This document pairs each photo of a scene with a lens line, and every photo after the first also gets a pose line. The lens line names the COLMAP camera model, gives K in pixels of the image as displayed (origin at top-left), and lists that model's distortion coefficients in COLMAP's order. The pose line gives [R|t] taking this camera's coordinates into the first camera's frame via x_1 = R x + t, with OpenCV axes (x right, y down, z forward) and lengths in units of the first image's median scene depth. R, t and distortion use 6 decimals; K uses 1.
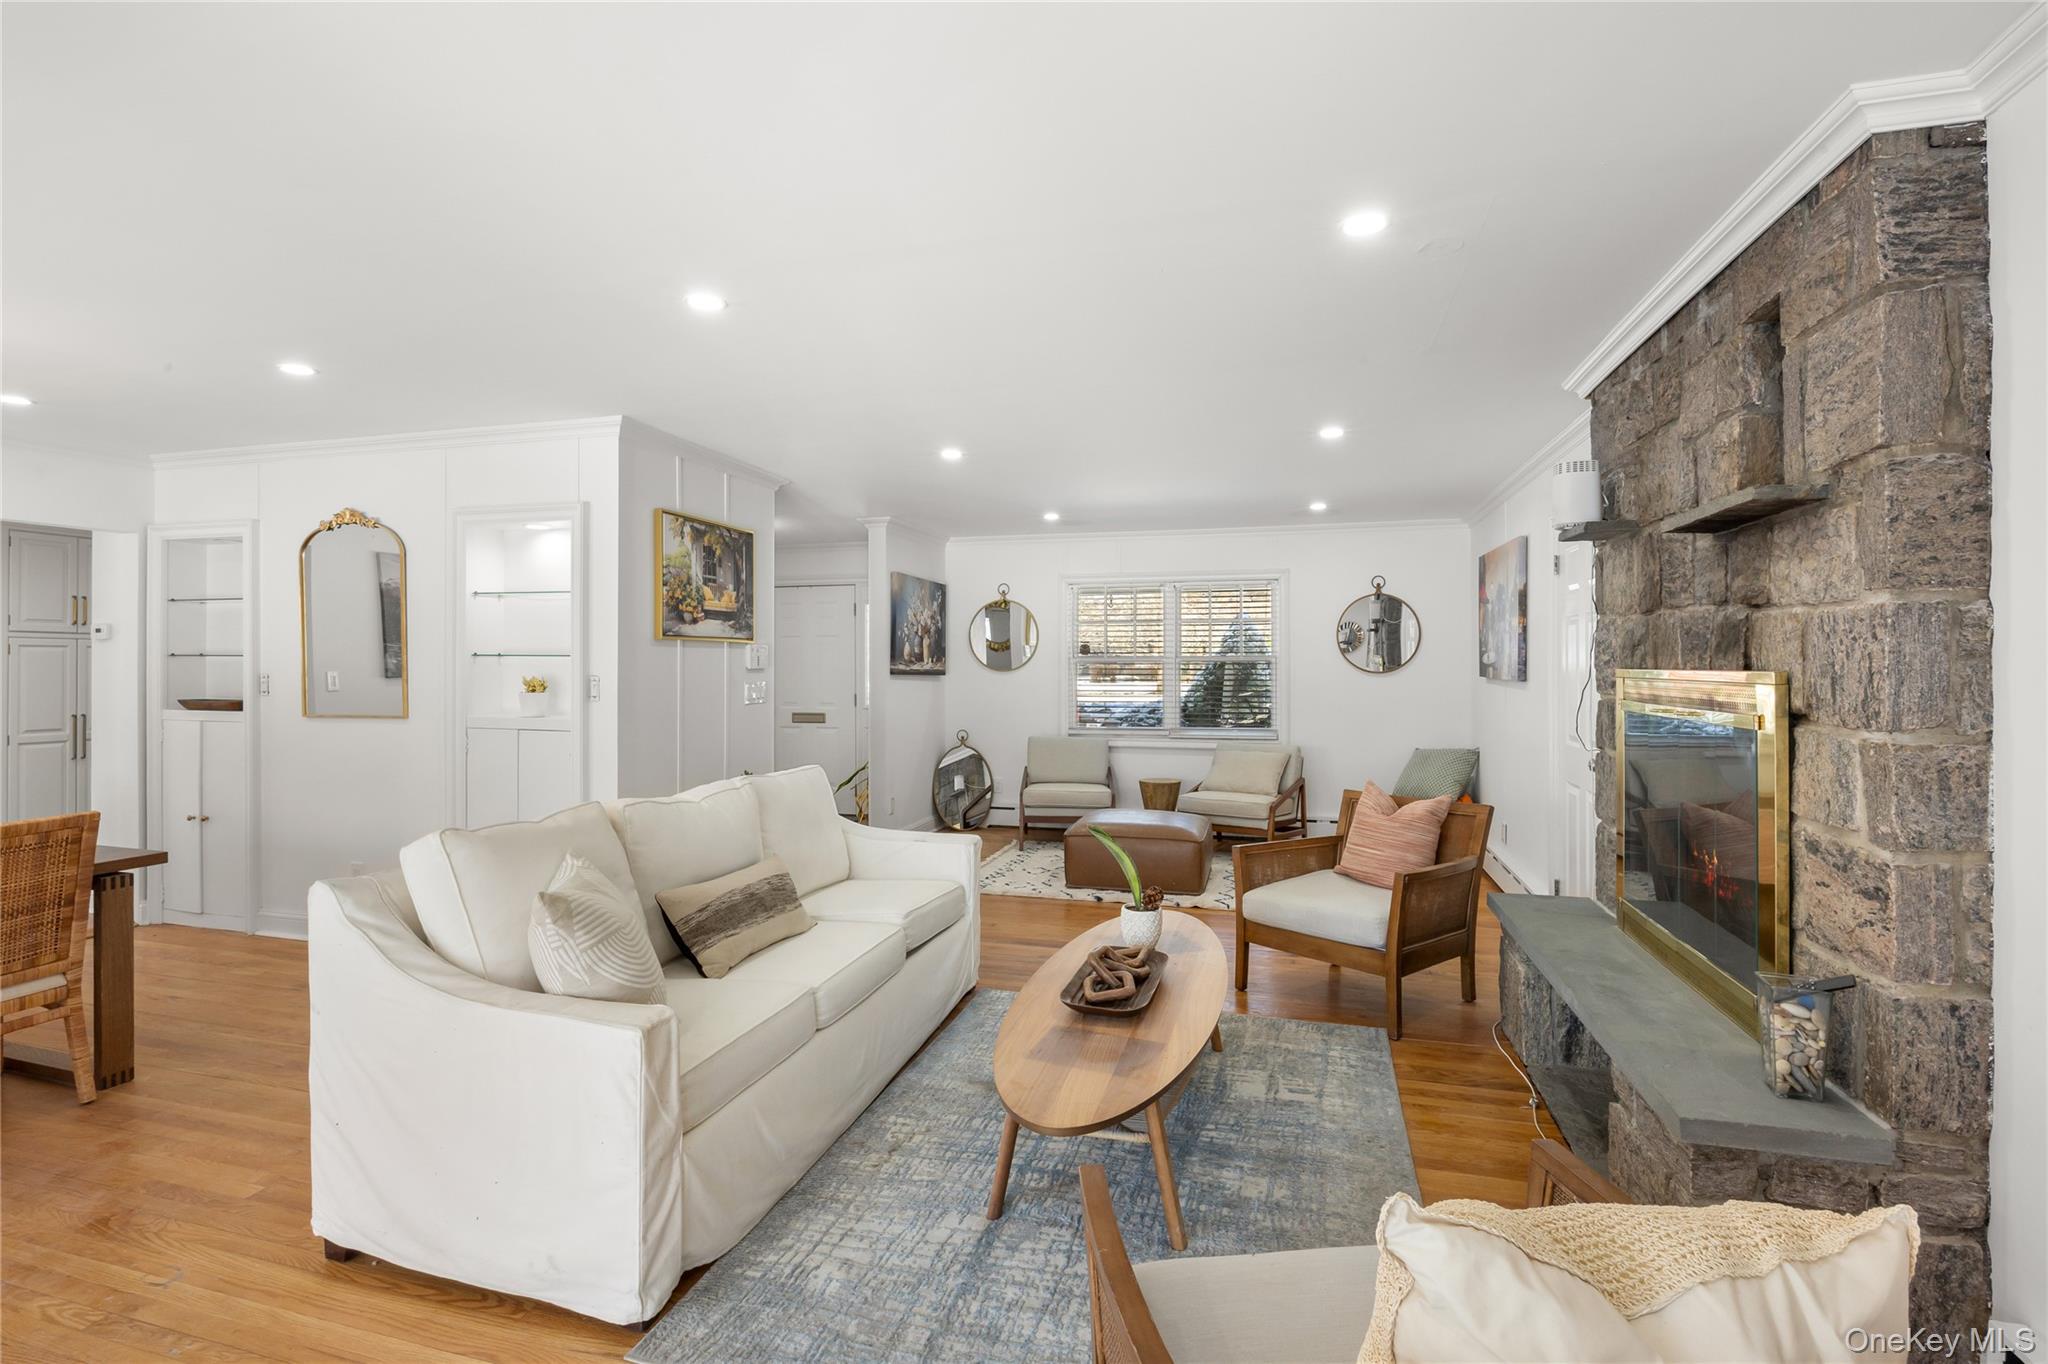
lens RADIAL K [[956.9, 0, 1020.0], [0, 956.9, 661.8], [0, 0, 1]] dist [-0.010171, 0.000813]
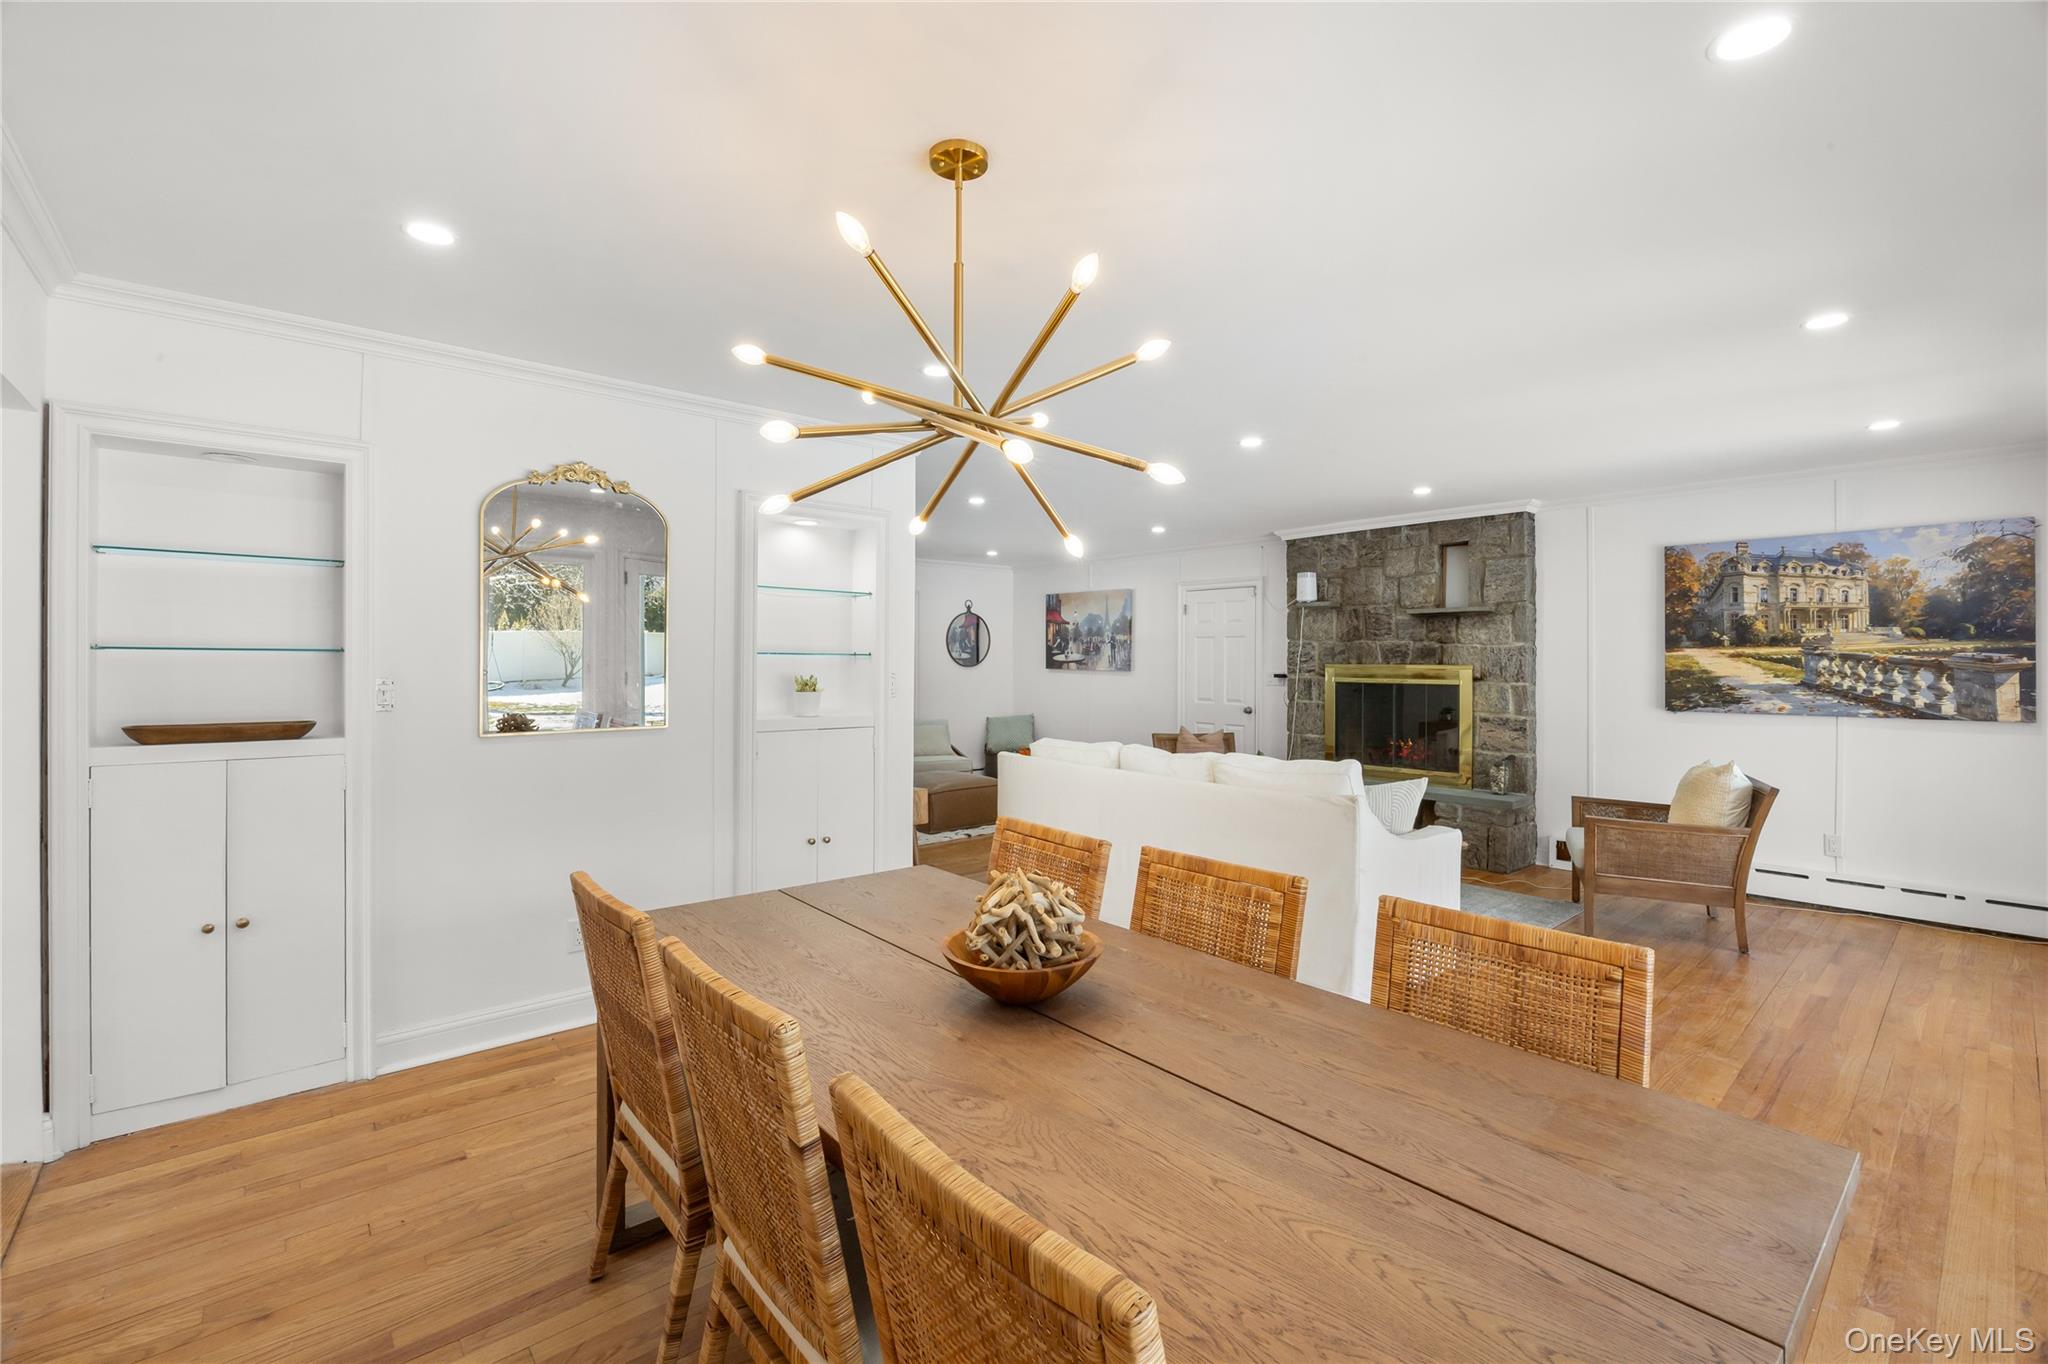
lens RADIAL K [[883.5, 0, 1022.4], [0, 883.5, 667.5], [0, 0, 1]] dist [-0.010572, 0.000616]
pose [[0.541369, -0.006047, 0.840763, -1.336974], [-0.004175, 0.999942, 0.009880, -0.002776], [-0.840775, -0.008859, 0.541313, 0.377884]]
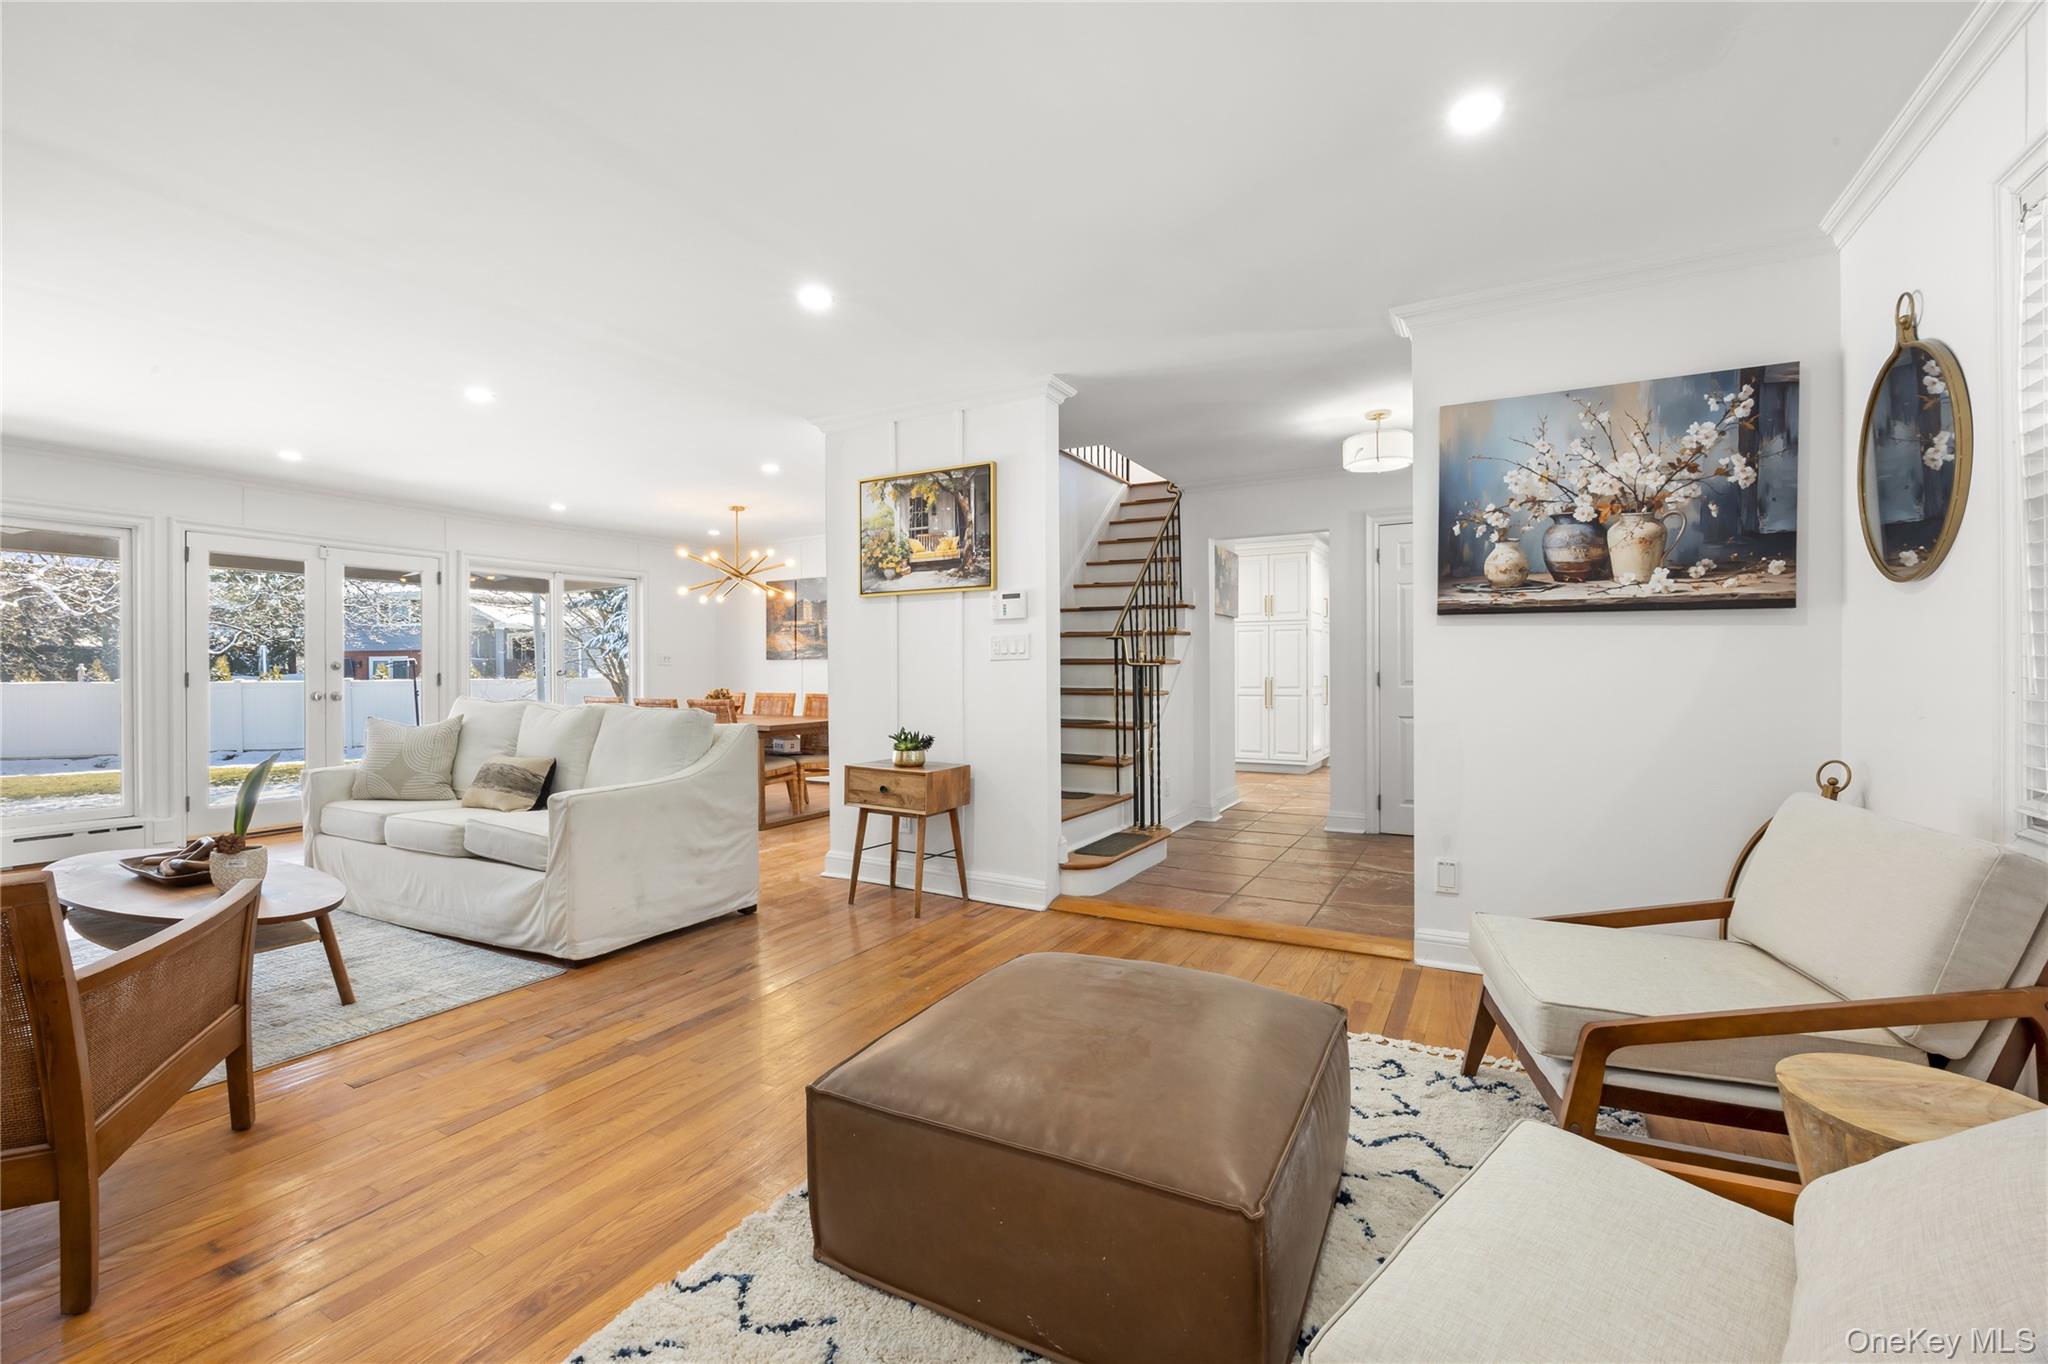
lens RADIAL K [[860.4, 0, 1021.0], [0, 860.4, 674.0], [0, 0, 1]] dist [-0.002090, -0.000010]
pose [[-0.223551, 0.004371, -0.974682, 0.658039], [0.009715, 0.999950, 0.002256, 0.076615], [0.974644, -0.008965, -0.223583, 1.651196]]
